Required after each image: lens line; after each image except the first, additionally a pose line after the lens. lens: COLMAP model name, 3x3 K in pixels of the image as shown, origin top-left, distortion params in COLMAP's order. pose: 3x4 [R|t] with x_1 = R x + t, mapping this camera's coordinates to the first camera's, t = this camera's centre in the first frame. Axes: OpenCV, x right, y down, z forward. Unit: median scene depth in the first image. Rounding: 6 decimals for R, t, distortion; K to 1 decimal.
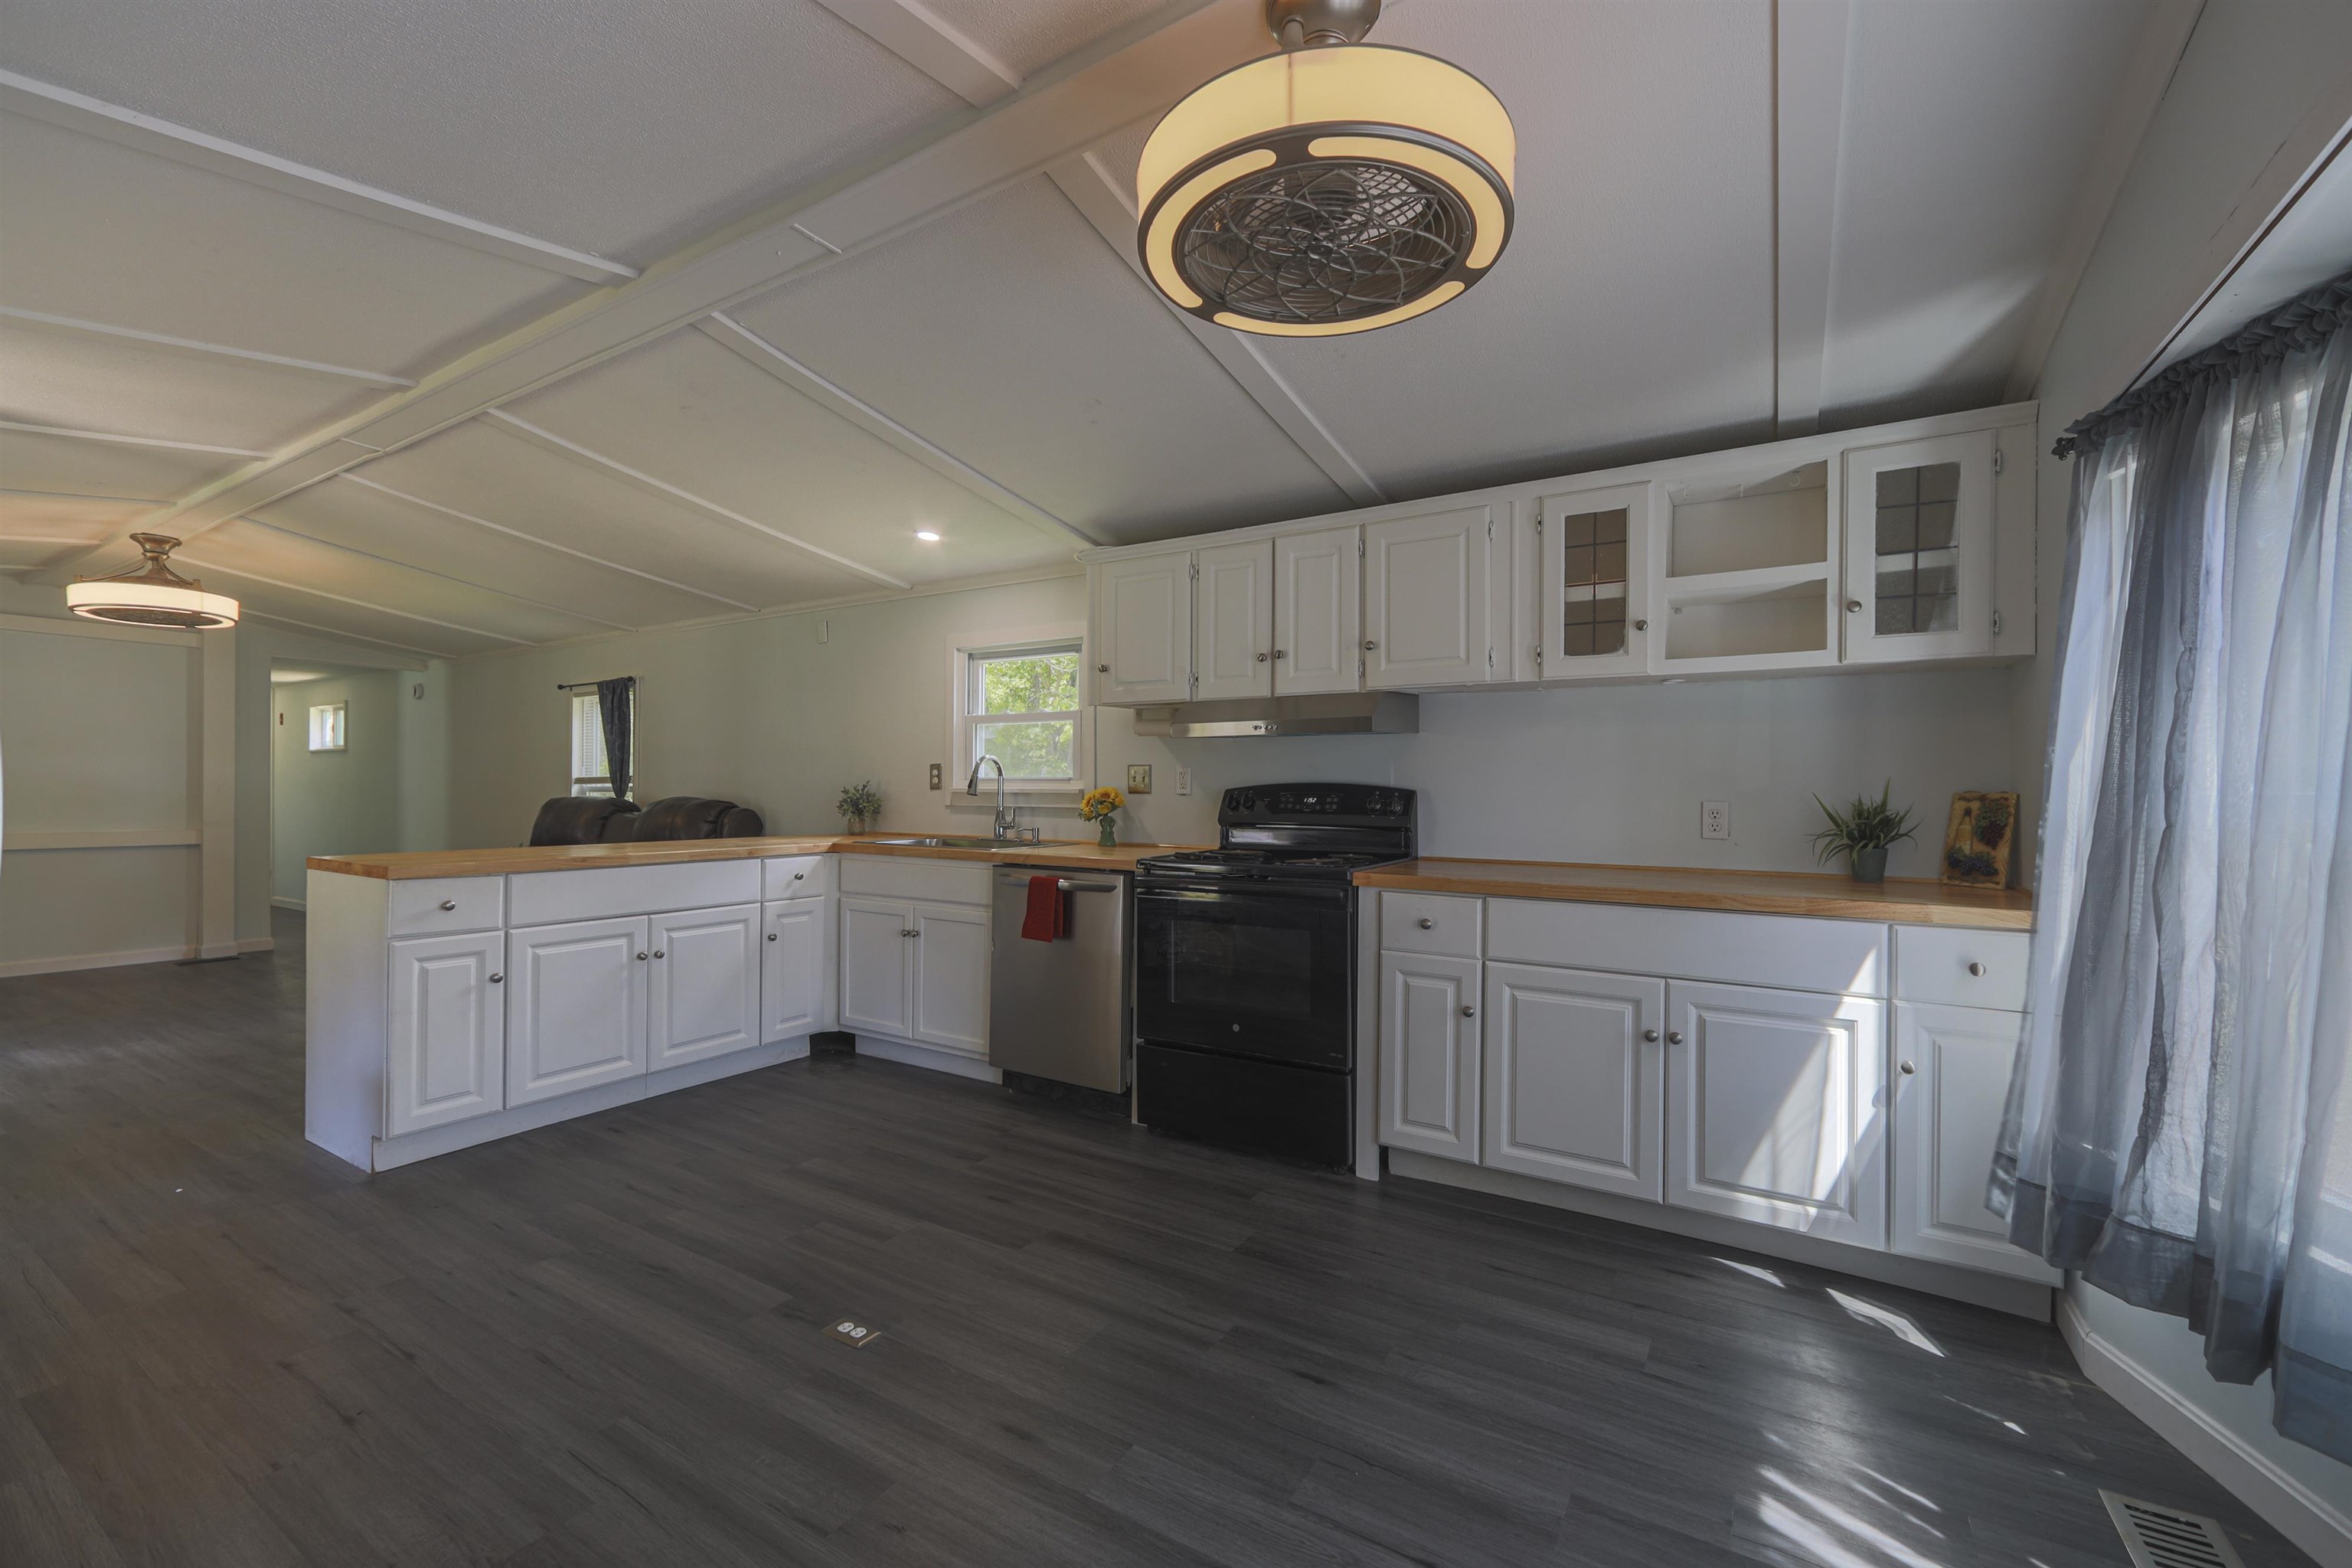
lens RADIAL K [[970.4, 0, 1173.7], [0, 970.4, 797.5], [0, 0, 1]] dist [0.001769, 0.000713]
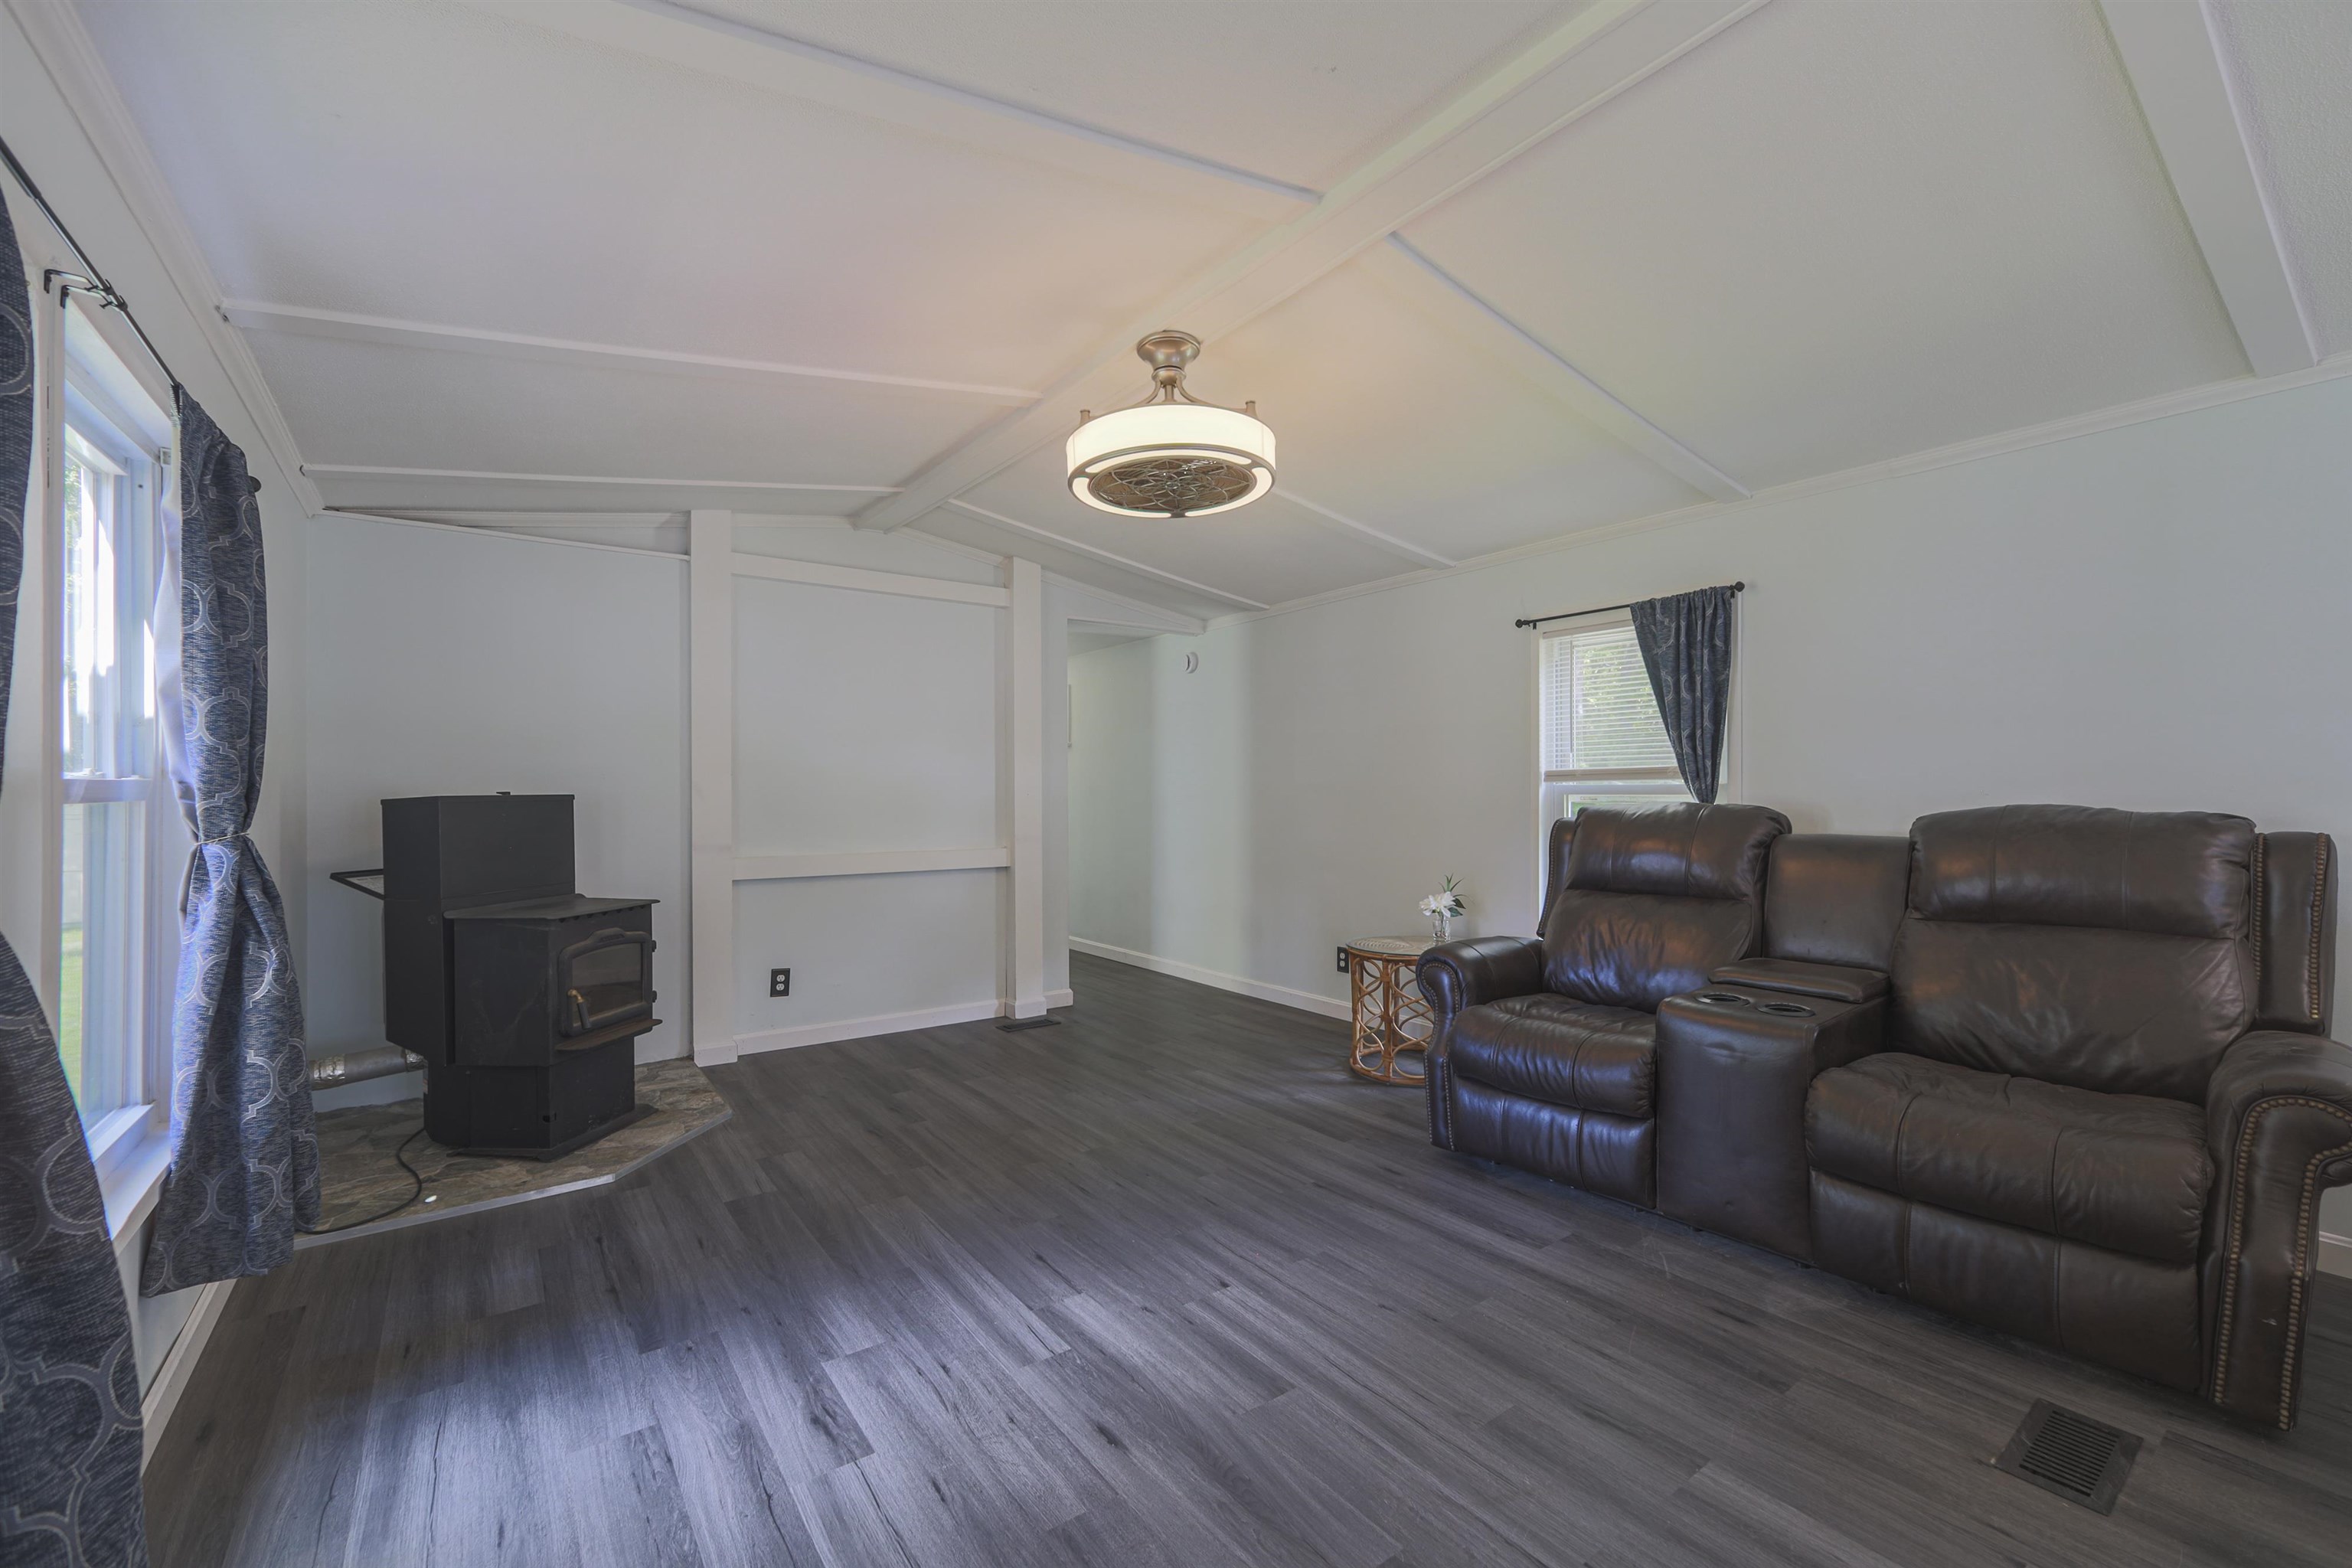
lens RADIAL K [[964.5, 0, 1179.6], [0, 964.5, 789.7], [0, 0, 1]] dist [0.001353, 0.001118]
pose [[0.930403, -0.007786, -0.366455, -1.161851], [0.005006, 0.999951, -0.008535, -0.008835], [0.366503, 0.006107, 0.930397, 0.675410]]
